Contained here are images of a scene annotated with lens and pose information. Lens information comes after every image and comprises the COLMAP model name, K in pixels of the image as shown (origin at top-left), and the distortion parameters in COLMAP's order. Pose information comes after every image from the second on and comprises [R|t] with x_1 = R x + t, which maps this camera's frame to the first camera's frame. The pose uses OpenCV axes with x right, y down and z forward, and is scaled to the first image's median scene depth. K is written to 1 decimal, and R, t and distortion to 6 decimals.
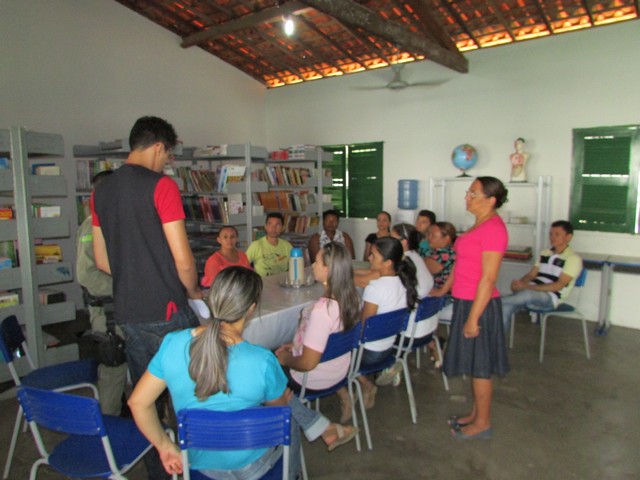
lens RADIAL K [[455.5, 0, 324.7], [0, 455.5, 239.0], [0, 0, 1]] dist [-0.031111, 0.005284]
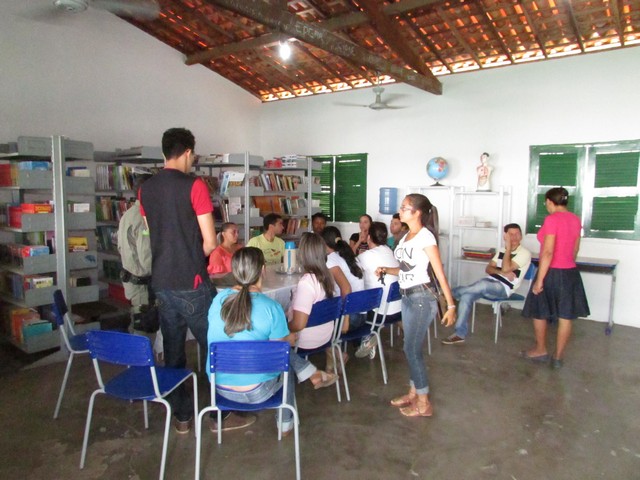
lens RADIAL K [[455.5, 0, 324.7], [0, 455.5, 239.0], [0, 0, 1]] dist [-0.031111, 0.005284]
pose [[0.999496, 0.015177, 0.027865, -0.003371], [-0.014649, 0.999711, -0.019041, 0.023322], [-0.028145, 0.018623, 0.999430, -0.134328]]
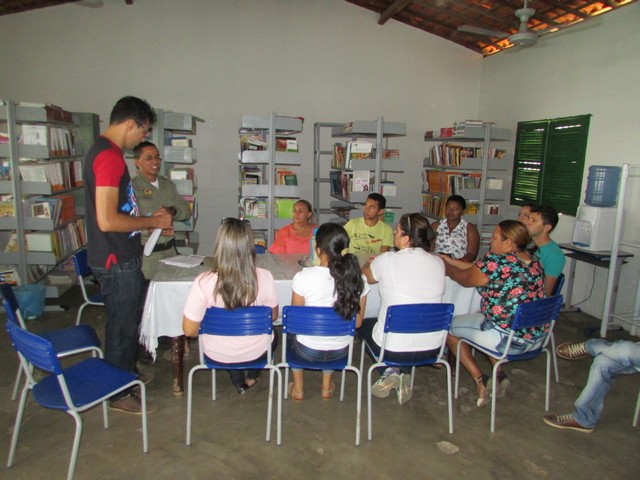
lens RADIAL K [[455.8, 0, 318.6], [0, 455.8, 243.0], [0, 0, 1]] dist [-0.025858, 0.006063]
pose [[0.766033, 0.150941, -0.624828, 0.363204], [-0.117419, 0.988543, 0.094850, -0.026133], [0.631986, 0.000708, 0.774980, 0.167170]]
